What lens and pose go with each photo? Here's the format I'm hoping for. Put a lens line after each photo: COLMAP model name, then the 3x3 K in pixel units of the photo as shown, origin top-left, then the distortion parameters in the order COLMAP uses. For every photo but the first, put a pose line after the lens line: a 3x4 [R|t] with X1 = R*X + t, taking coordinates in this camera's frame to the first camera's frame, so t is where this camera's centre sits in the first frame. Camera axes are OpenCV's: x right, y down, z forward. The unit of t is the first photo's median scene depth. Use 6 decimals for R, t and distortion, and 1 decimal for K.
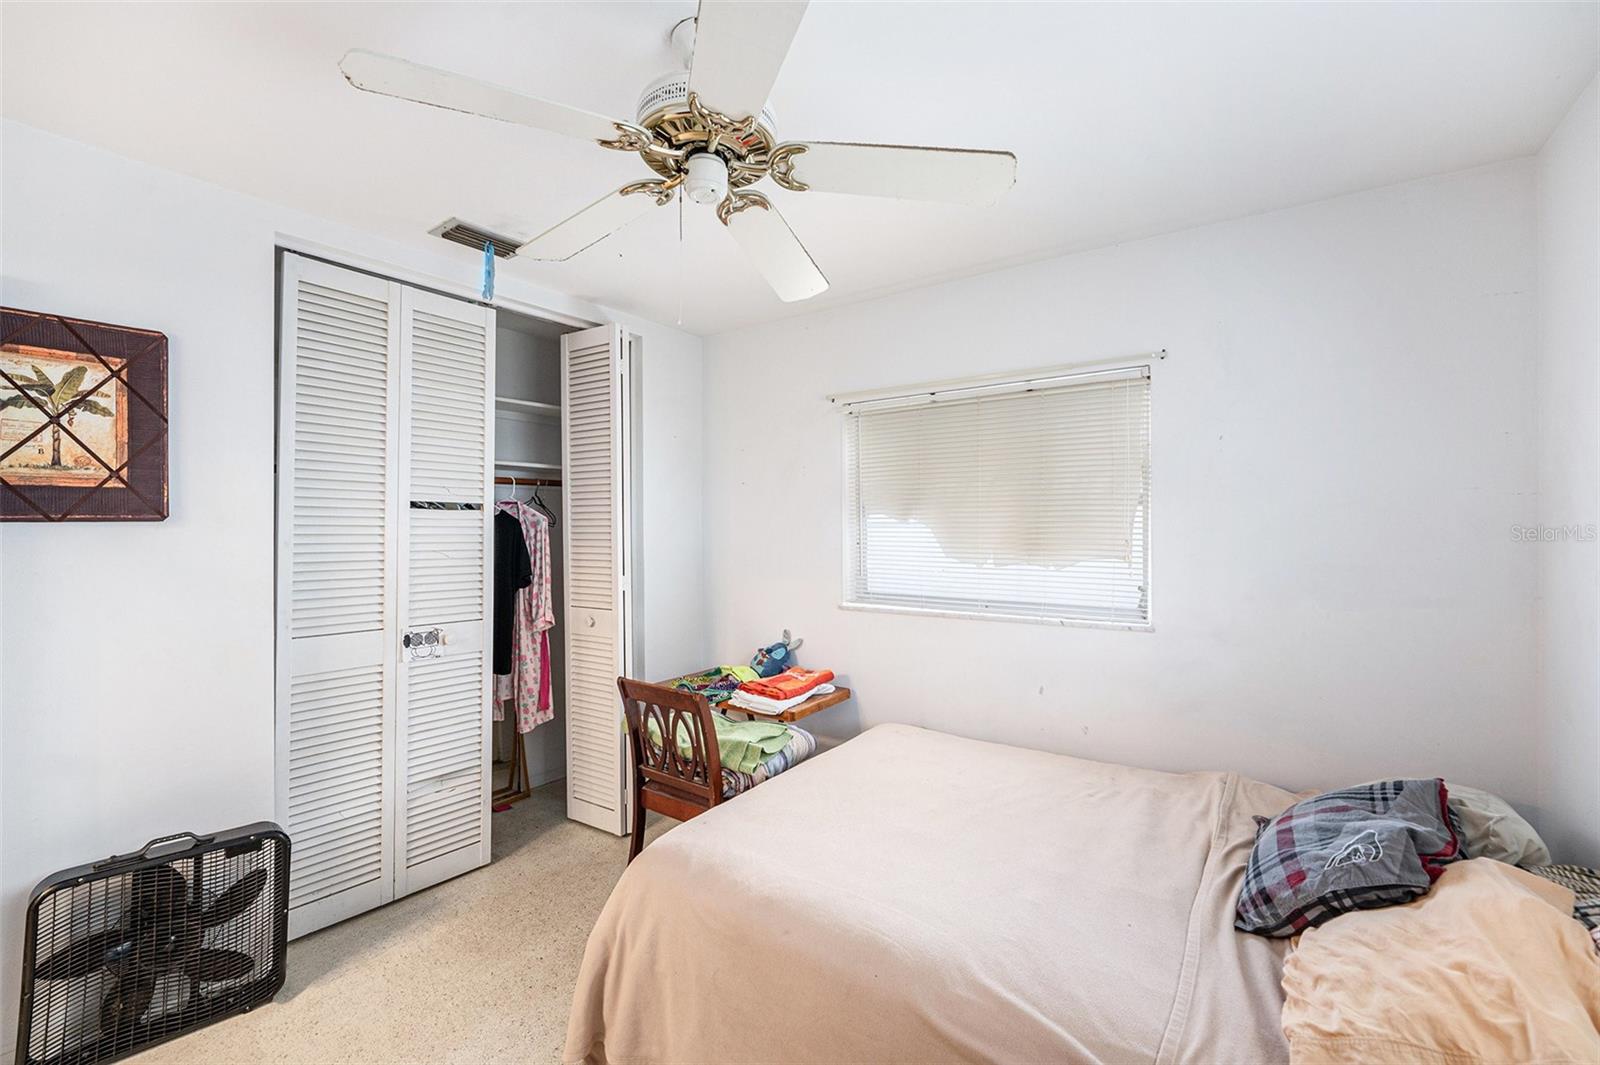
lens RADIAL K [[655.6, 0, 795.7], [0, 655.6, 553.6], [0, 0, 1]] dist [0.000502, -0.005880]
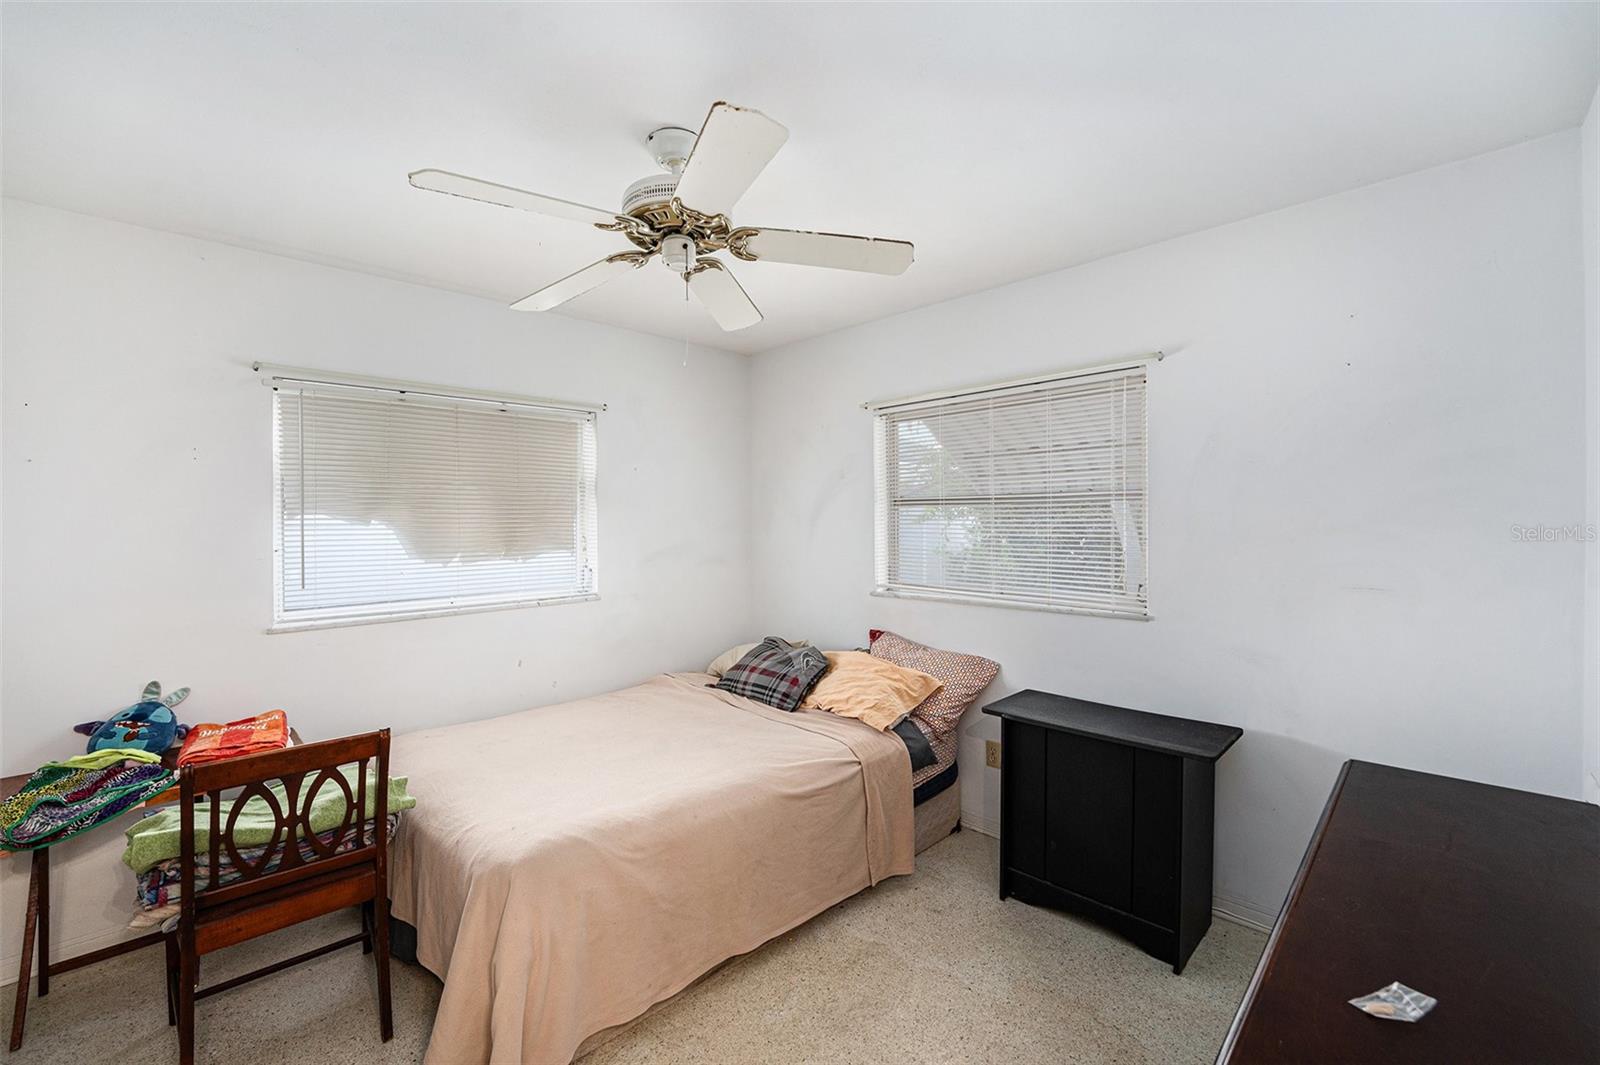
lens RADIAL K [[676.9, 0, 800.0], [0, 676.9, 532.5], [0, 0, 1]] dist [-0.019013, 0.000209]
pose [[0.189902, -0.014262, 0.981700, -0.788835], [0.052123, 0.998631, 0.004426, -0.008883], [-0.980419, 0.050328, 0.190385, 0.279780]]
